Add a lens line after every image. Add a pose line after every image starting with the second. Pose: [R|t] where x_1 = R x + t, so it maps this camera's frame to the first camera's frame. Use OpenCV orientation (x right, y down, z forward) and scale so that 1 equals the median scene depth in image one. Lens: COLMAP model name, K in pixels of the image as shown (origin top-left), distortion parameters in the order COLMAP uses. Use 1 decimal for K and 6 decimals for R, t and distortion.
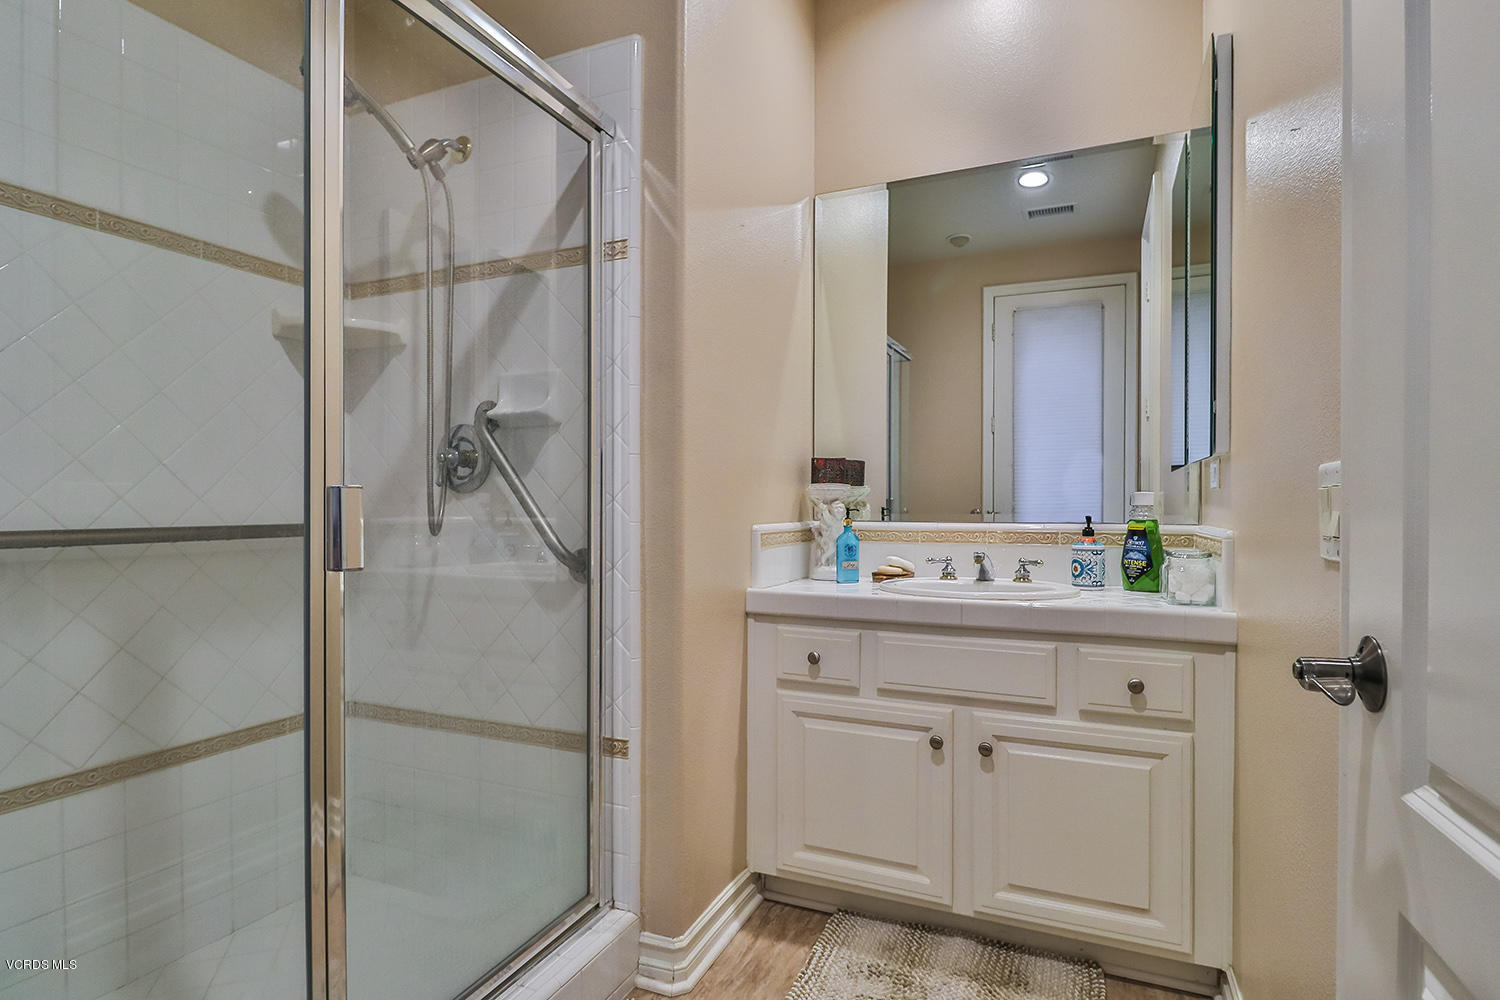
lens RADIAL K [[755.9, 0, 750.0], [0, 755.9, 500.0], [0, 0, 1]] dist [0.030529, -0.025390]
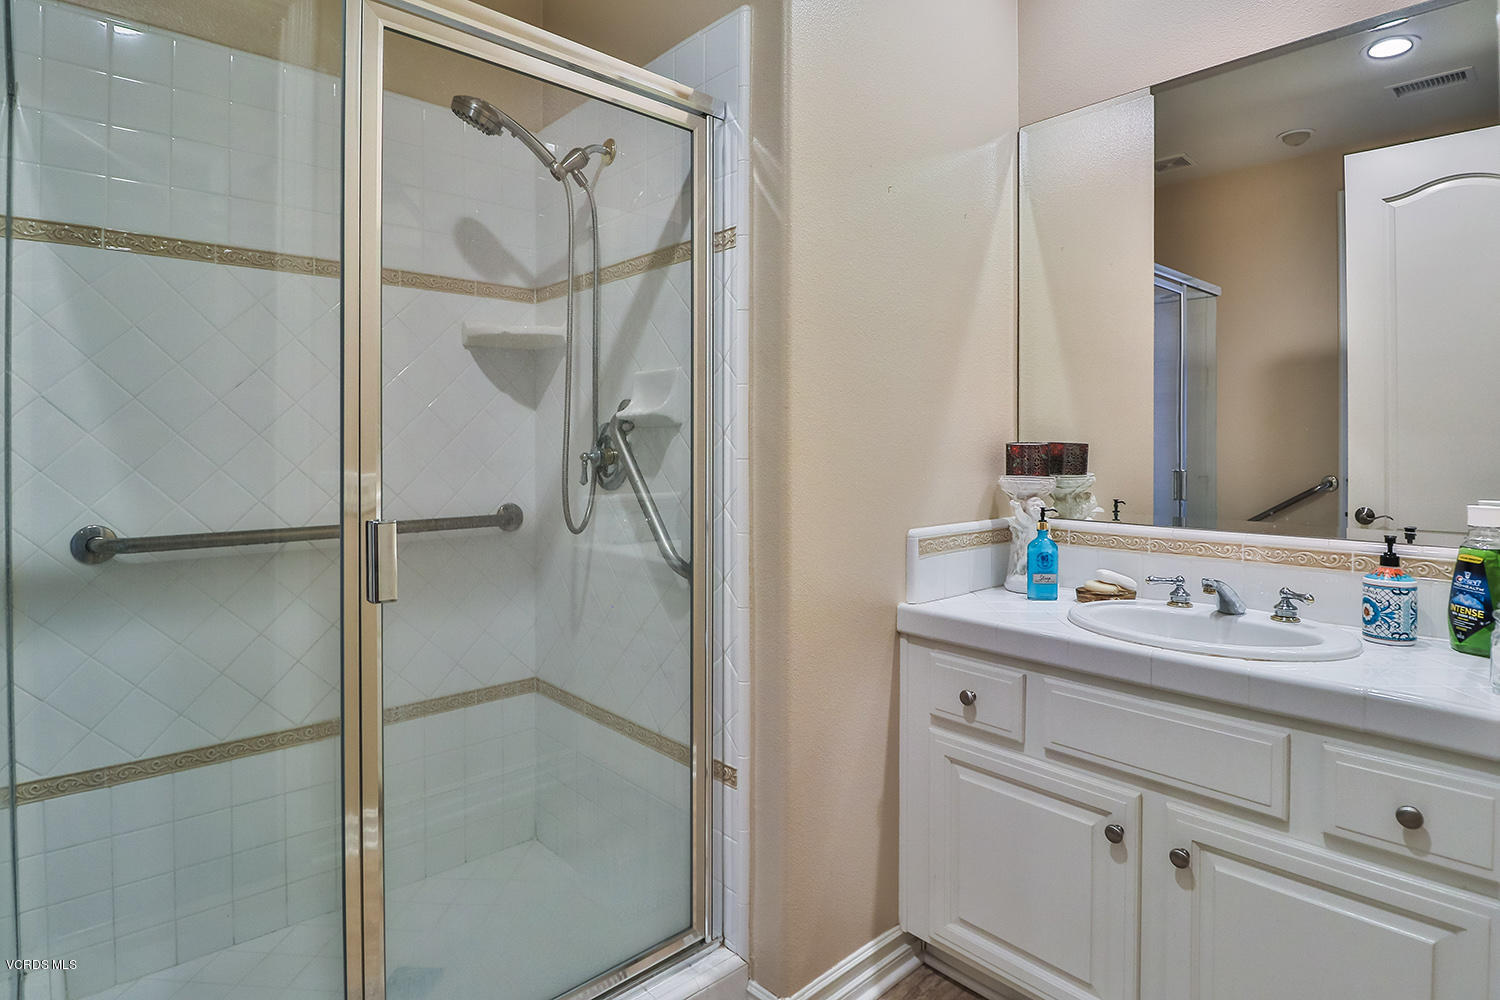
lens RADIAL K [[775.8, 0, 748.8], [0, 775.8, 442.6], [0, 0, 1]] dist [0.006952, -0.011698]
pose [[0.917767, -0.002060, -0.397115, 0.216935], [0.001017, 0.999995, -0.002837, -0.073581], [0.397119, 0.002200, 0.917765, 0.130783]]
